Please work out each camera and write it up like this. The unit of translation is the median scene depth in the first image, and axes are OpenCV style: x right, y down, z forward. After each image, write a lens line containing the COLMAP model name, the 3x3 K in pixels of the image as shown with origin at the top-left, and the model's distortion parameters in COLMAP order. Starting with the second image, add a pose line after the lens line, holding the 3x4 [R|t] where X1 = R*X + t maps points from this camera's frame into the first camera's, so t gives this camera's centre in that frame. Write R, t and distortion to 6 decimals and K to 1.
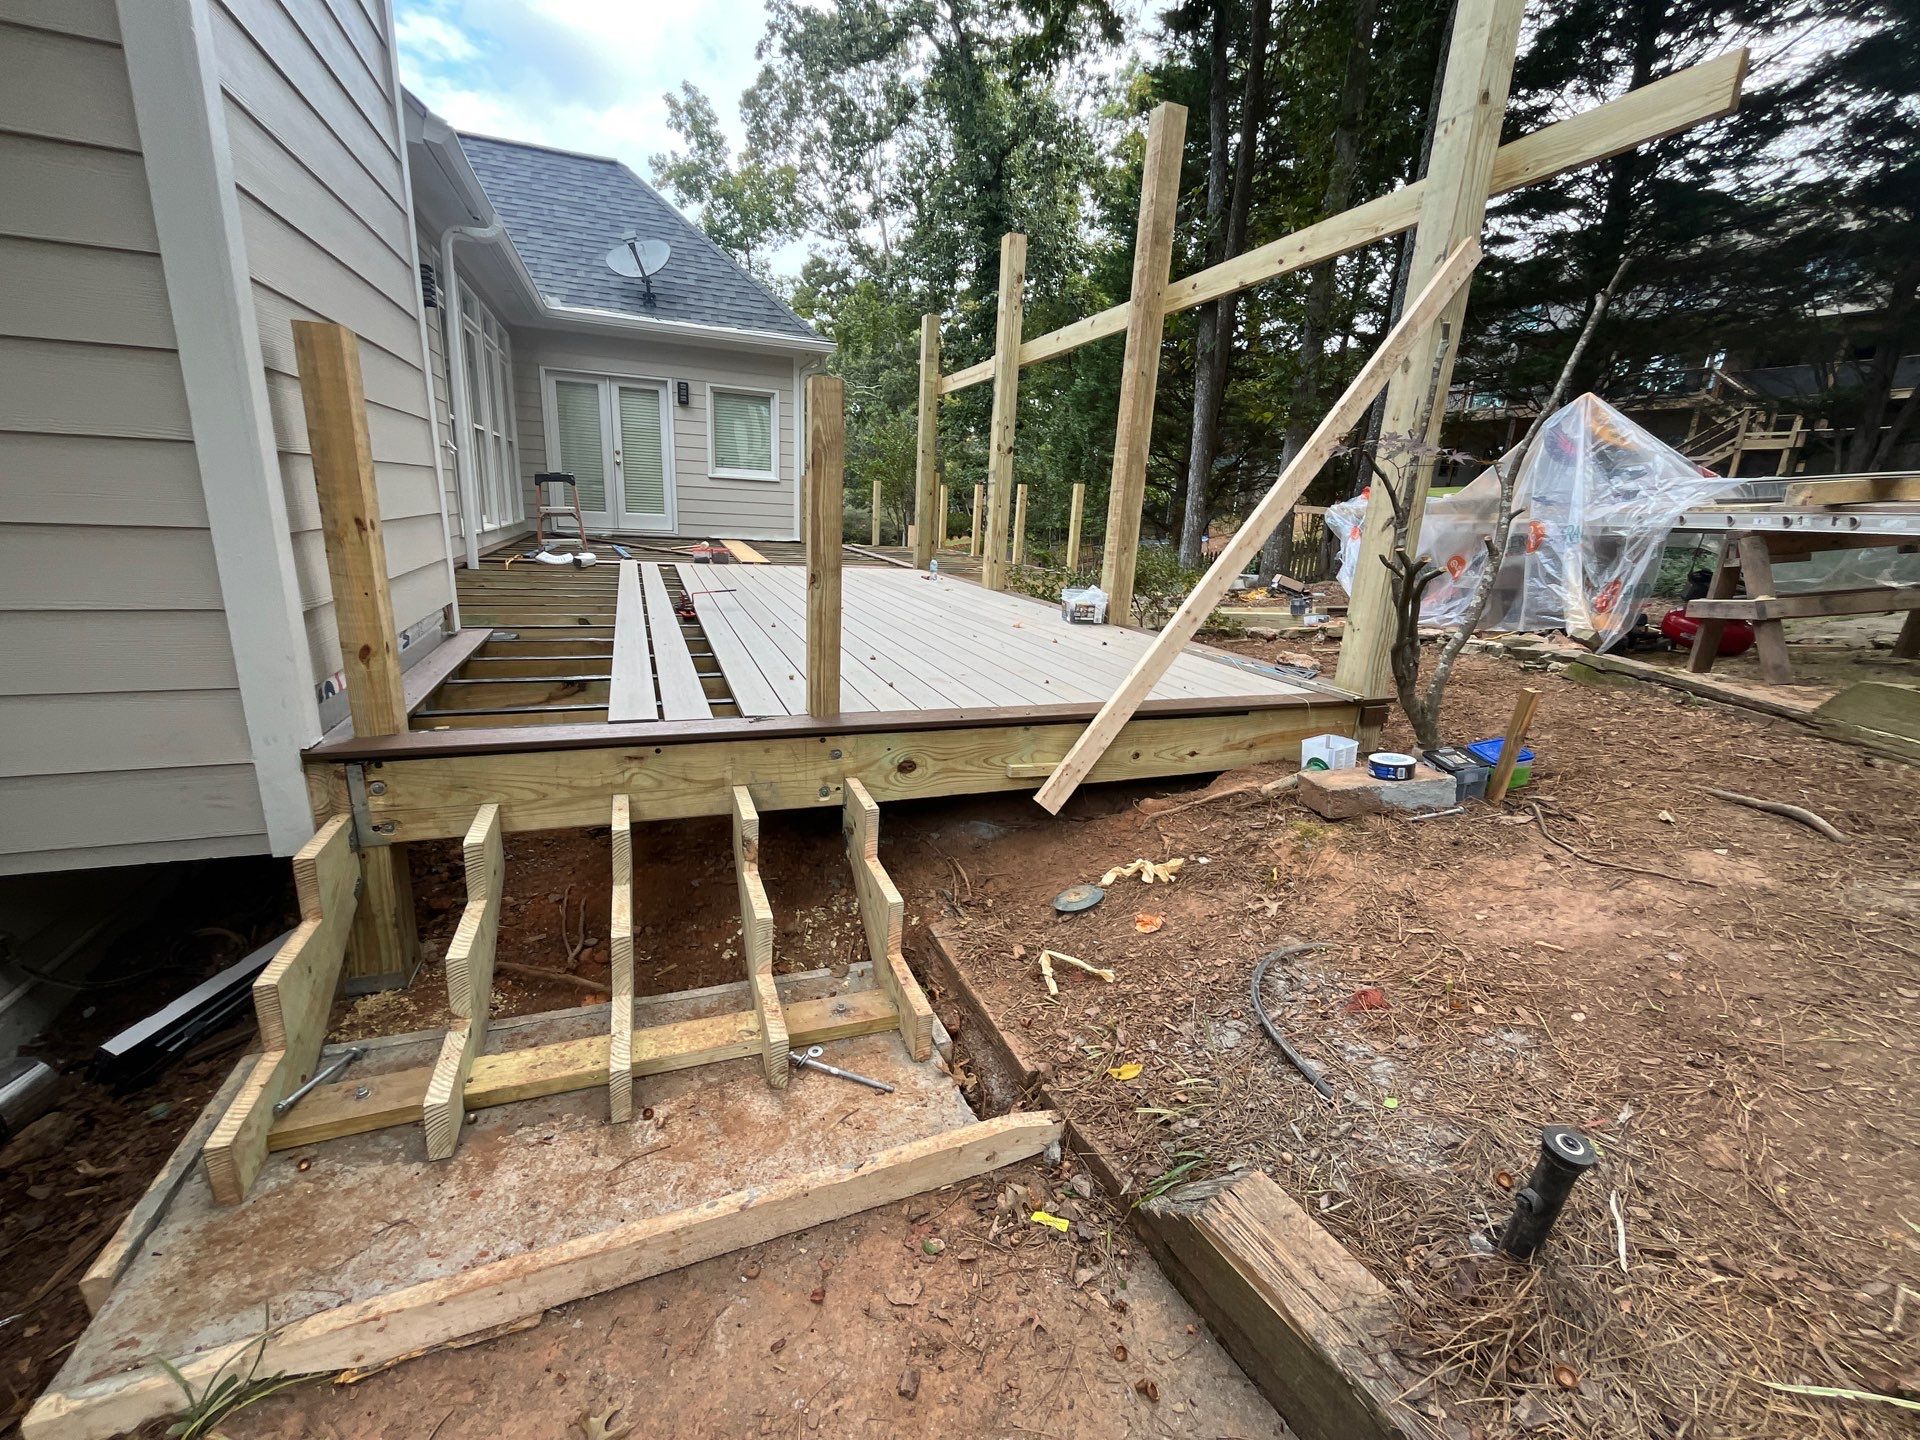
lens RADIAL K [[778.8, 0, 962.2], [0, 778.8, 721.2], [0, 0, 1]] dist [-0.000599, -0.000209]
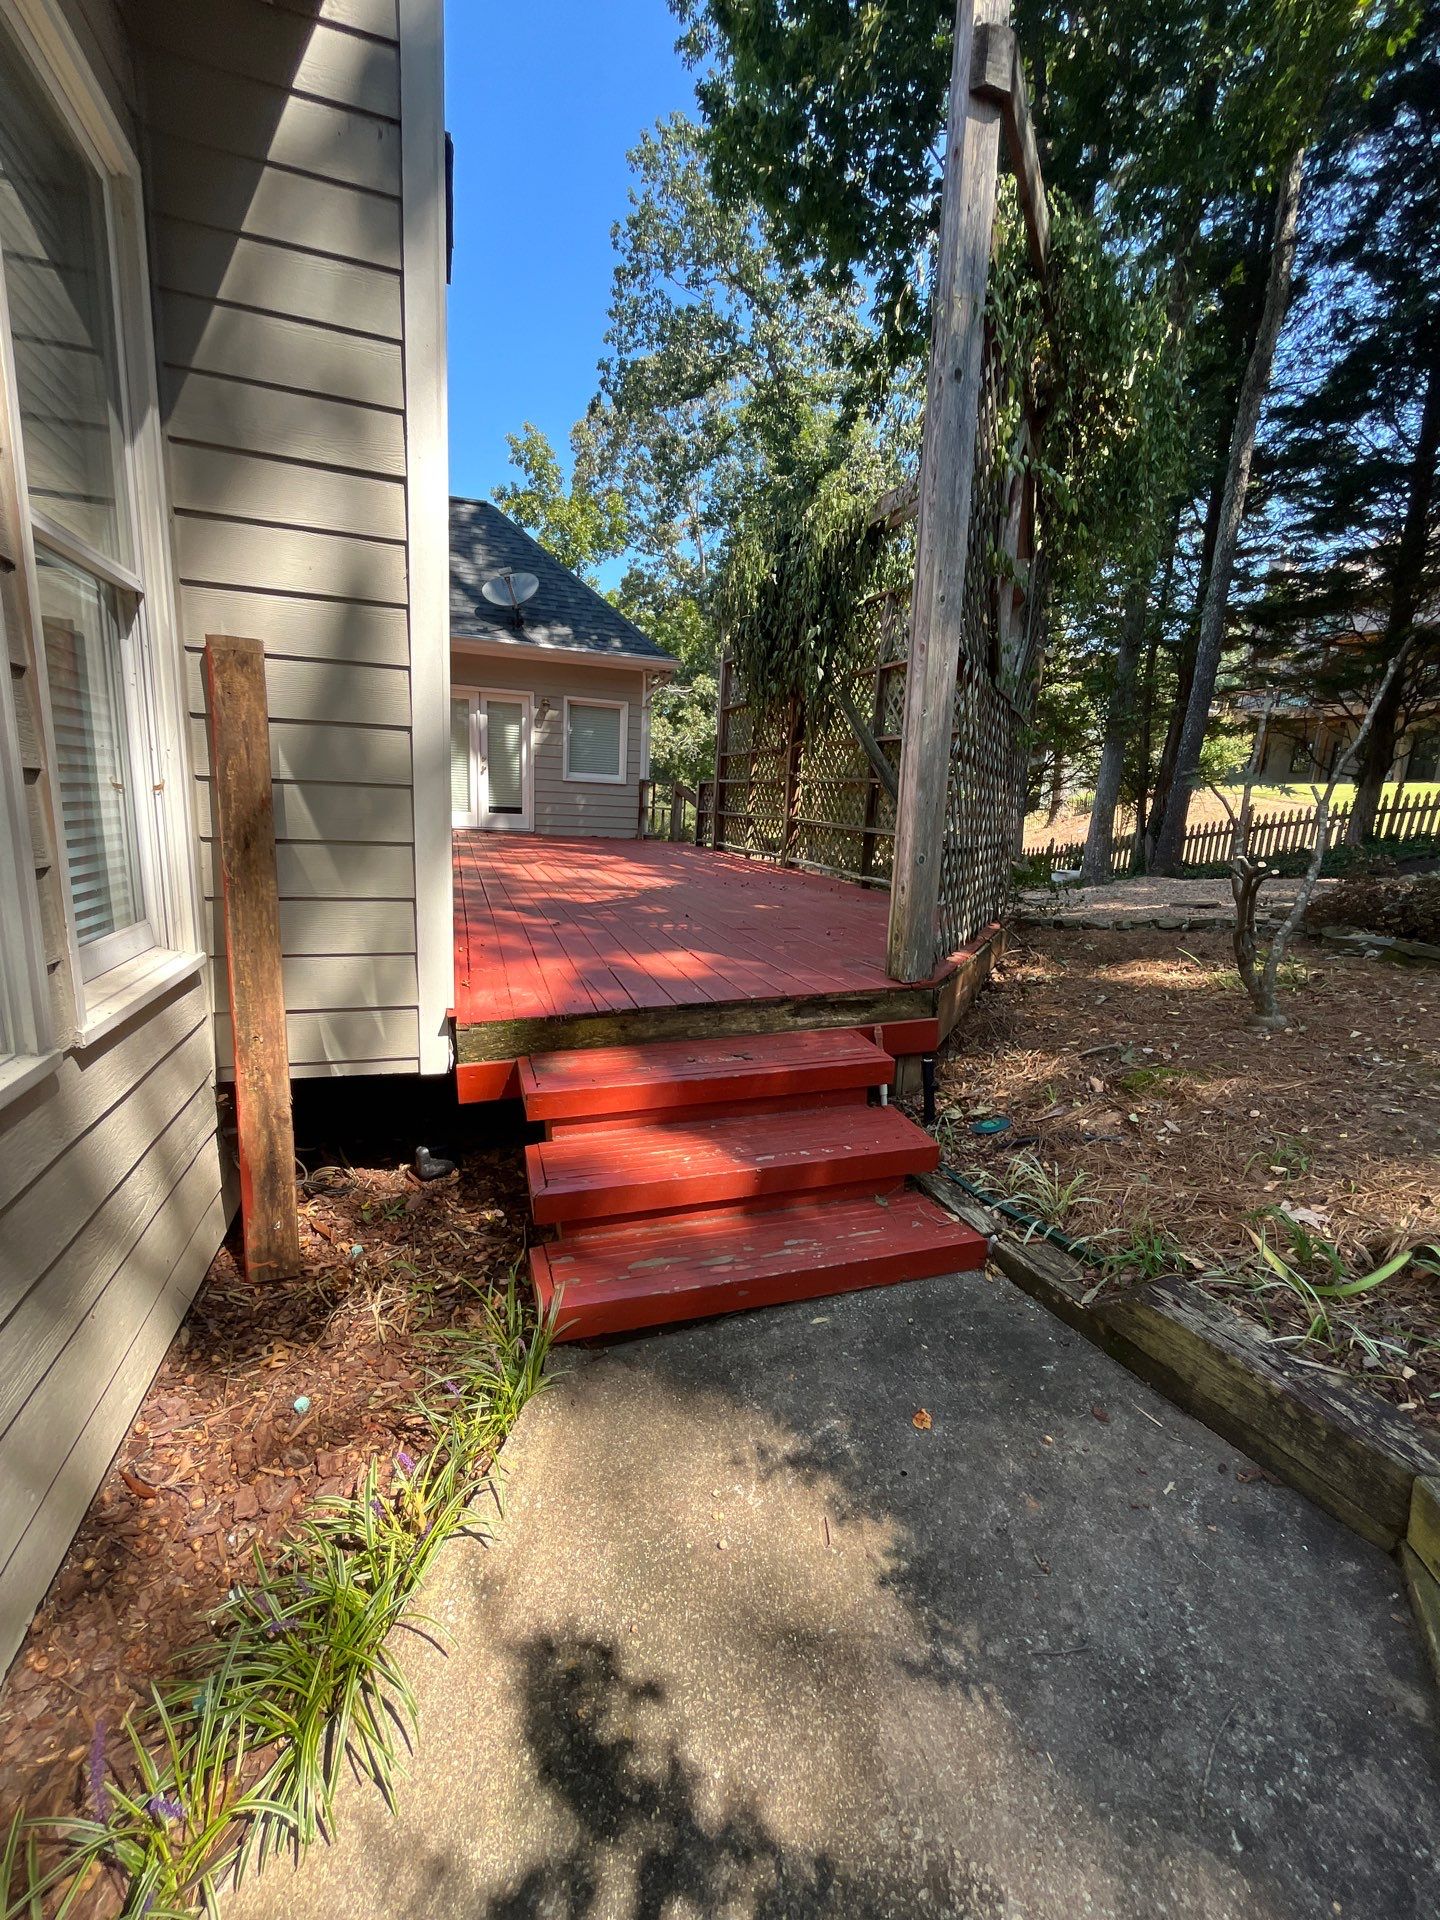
lens RADIAL K [[778.8, 0, 721.2], [0, 778.8, 955.3], [0, 0, 1]] dist [-0.000599, -0.000209]
pose [[0.998694, 0.011239, -0.049836, -0.034928], [-0.014789, 0.997334, -0.071458, 0.006971], [0.048900, 0.072102, 0.996198, -0.048247]]
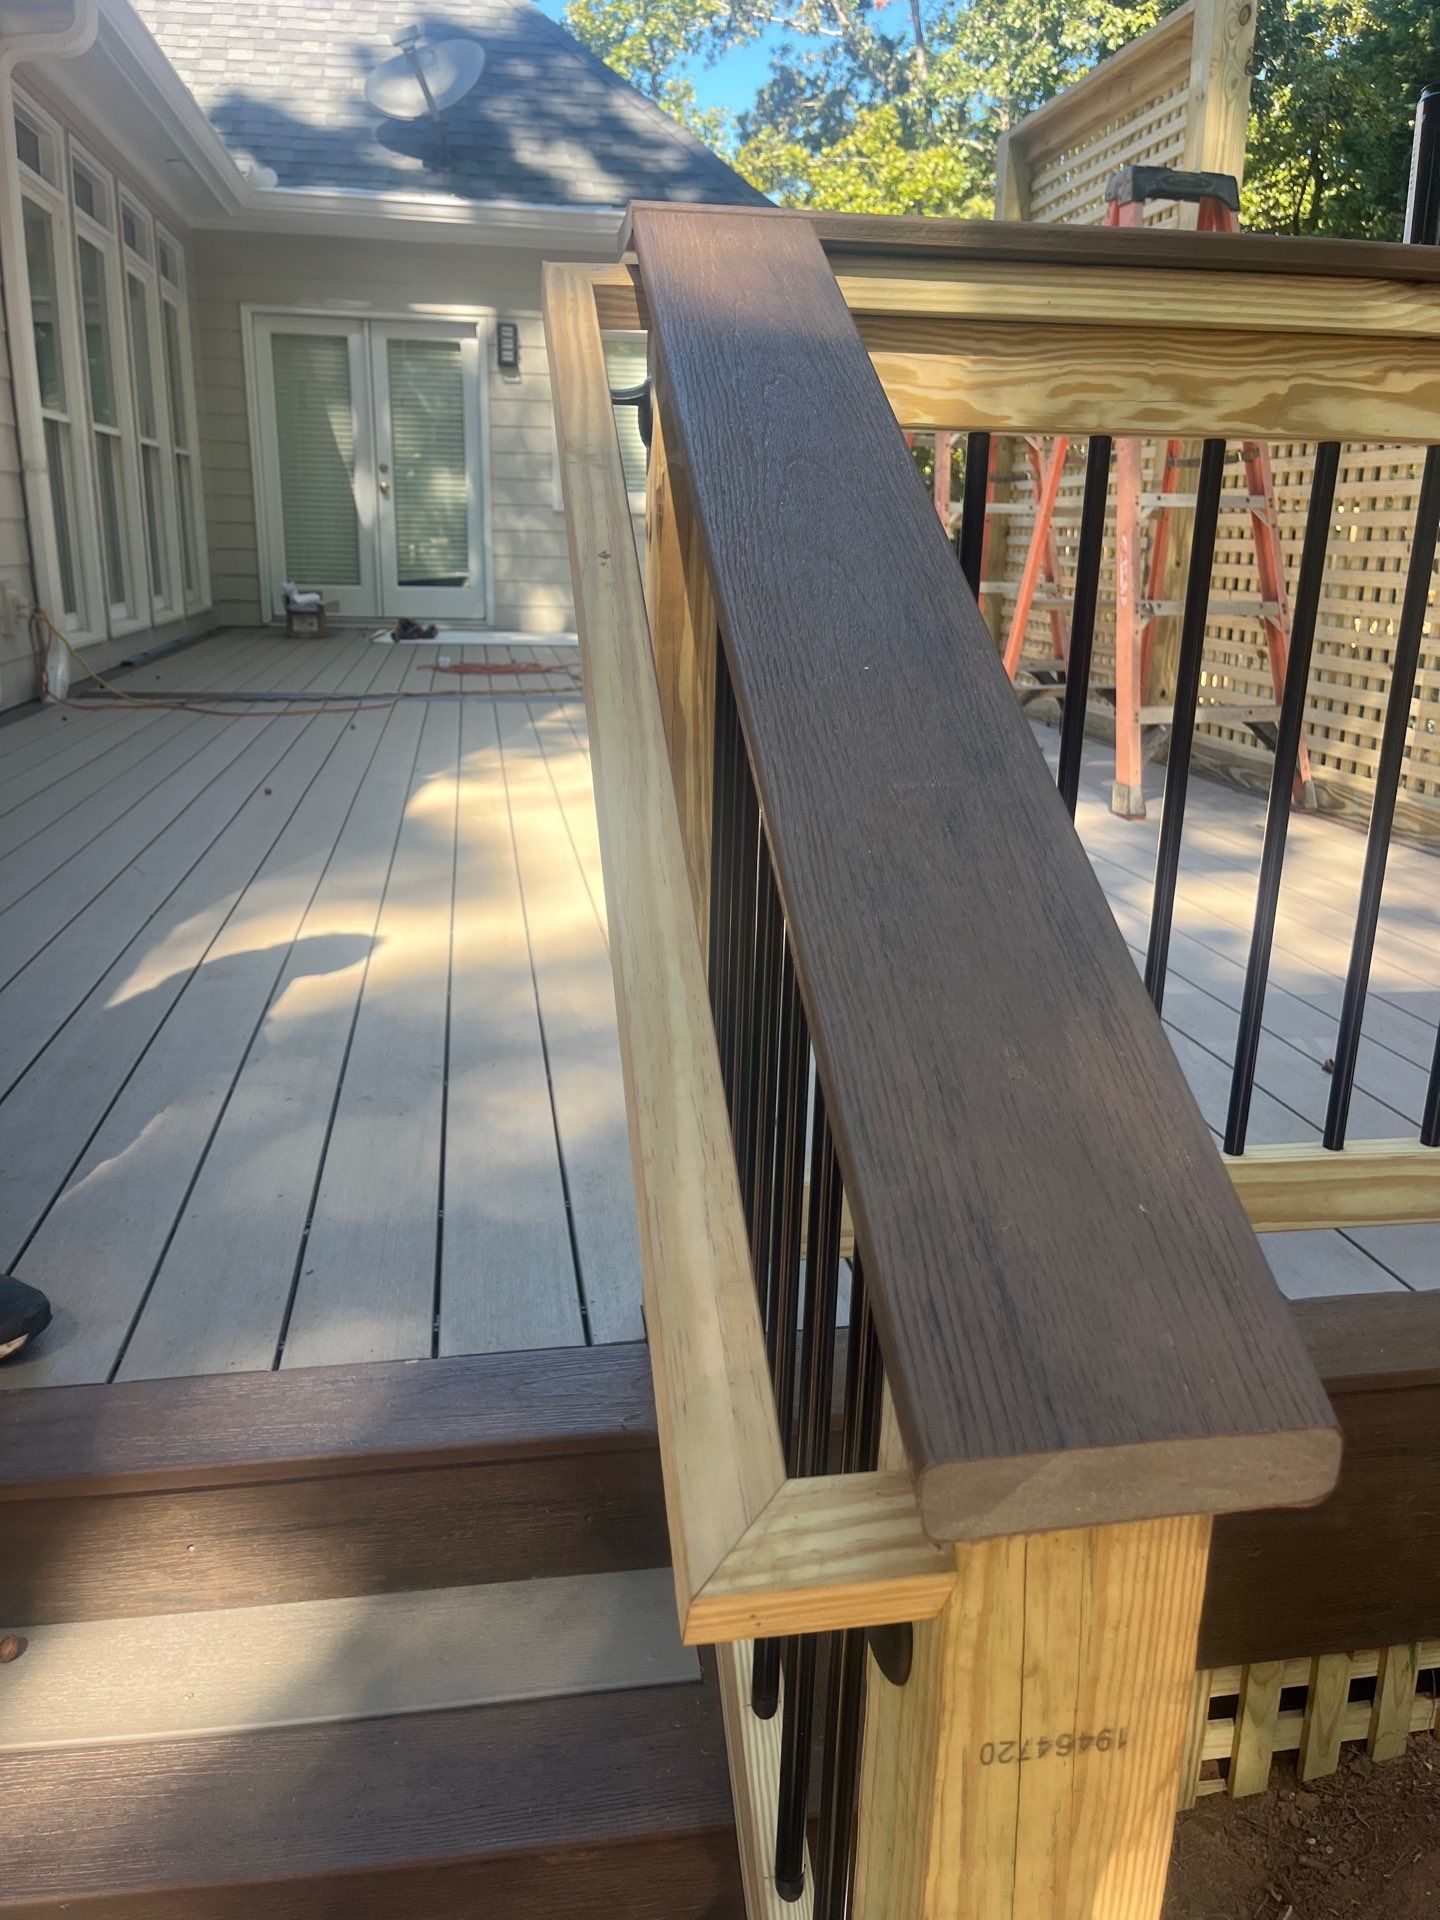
lens RADIAL K [[1449.6, 0, 733.5], [0, 1449.6, 944.2], [0, 0, 1]] dist [0.050485, -0.049504]
pose [[0.977971, 0.025648, -0.207161, -0.004682], [-0.025421, 0.999670, 0.003756, -0.028350], [0.207189, 0.001593, 0.978300, 0.075244]]
